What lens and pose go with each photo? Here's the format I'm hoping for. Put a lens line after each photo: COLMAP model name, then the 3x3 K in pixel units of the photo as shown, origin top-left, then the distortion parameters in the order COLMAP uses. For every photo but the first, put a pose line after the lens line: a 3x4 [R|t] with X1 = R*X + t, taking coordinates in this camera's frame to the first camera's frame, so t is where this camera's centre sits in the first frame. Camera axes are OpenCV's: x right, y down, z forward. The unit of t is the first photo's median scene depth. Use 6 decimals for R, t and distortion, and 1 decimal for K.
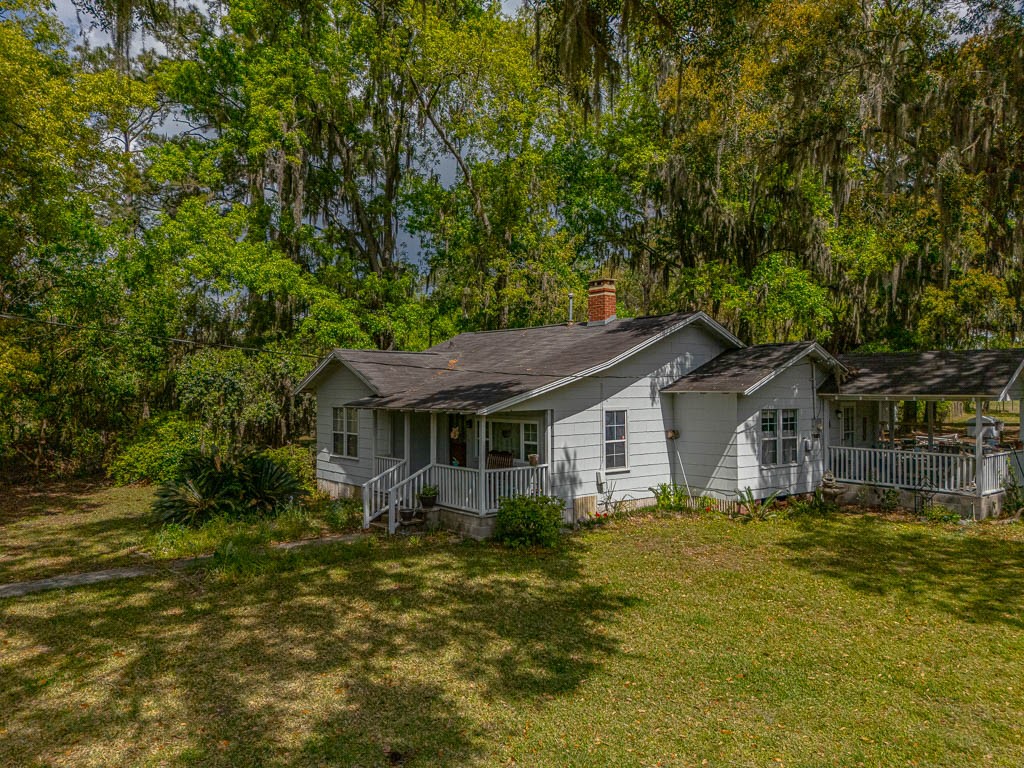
lens RADIAL K [[736.3, 0, 504.5], [0, 736.3, 383.7], [0, 0, 1]] dist [0.048074, -0.039239]
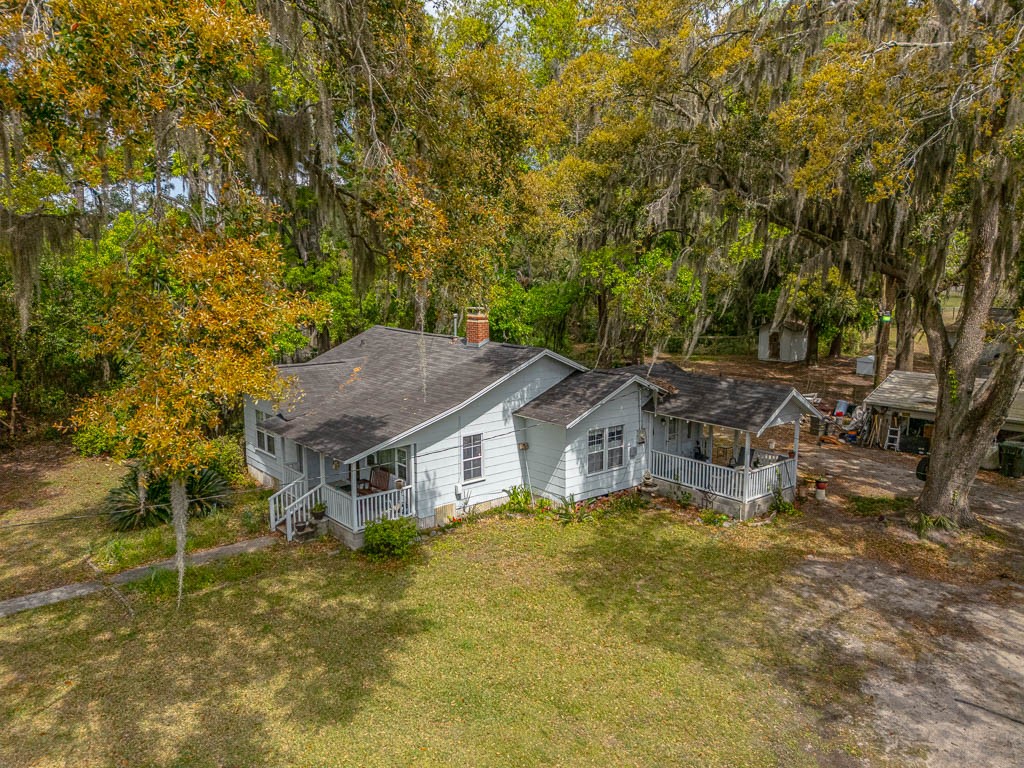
lens RADIAL K [[736.3, 0, 519.5], [0, 736.3, 382.0], [0, 0, 1]] dist [0.048074, -0.039239]
pose [[0.999621, -0.002115, 0.027452, 0.201194], [-0.002621, 0.985204, 0.171365, -0.273294], [-0.027408, -0.171372, 0.984825, -0.228703]]
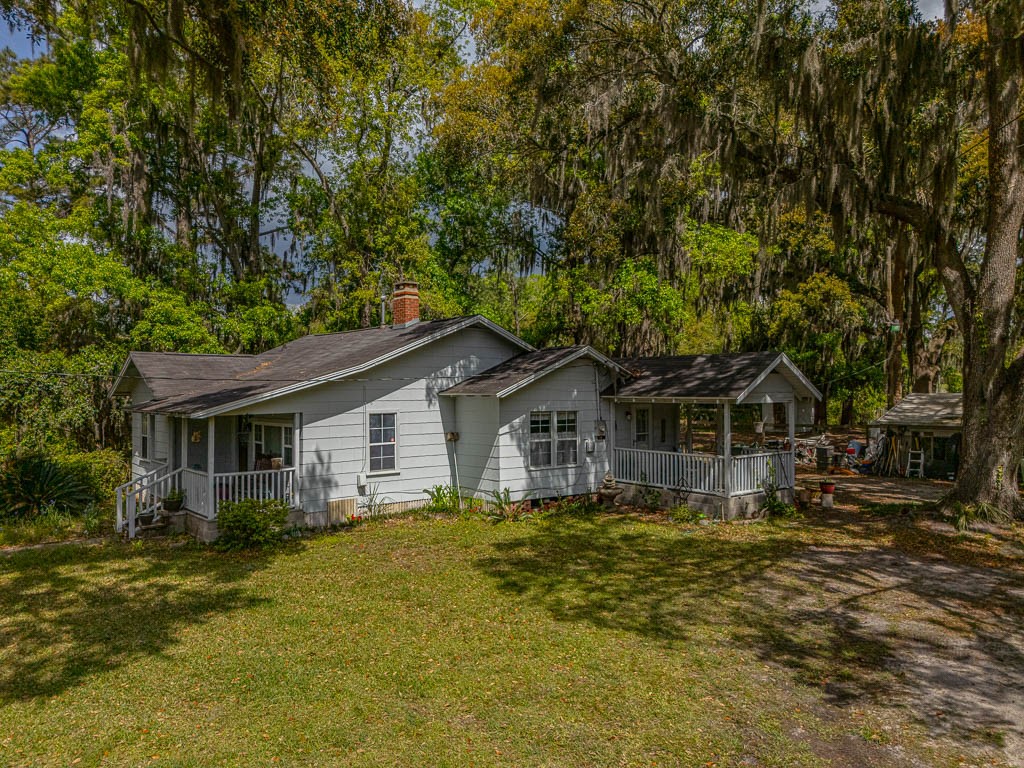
lens RADIAL K [[736.3, 0, 518.8], [0, 736.3, 384.3], [0, 0, 1]] dist [0.048074, -0.039239]
pose [[0.999970, -0.001335, 0.007567, 0.335917], [0.001344, 0.999998, -0.001120, -0.001865], [-0.007566, 0.001130, 0.999971, -0.010124]]
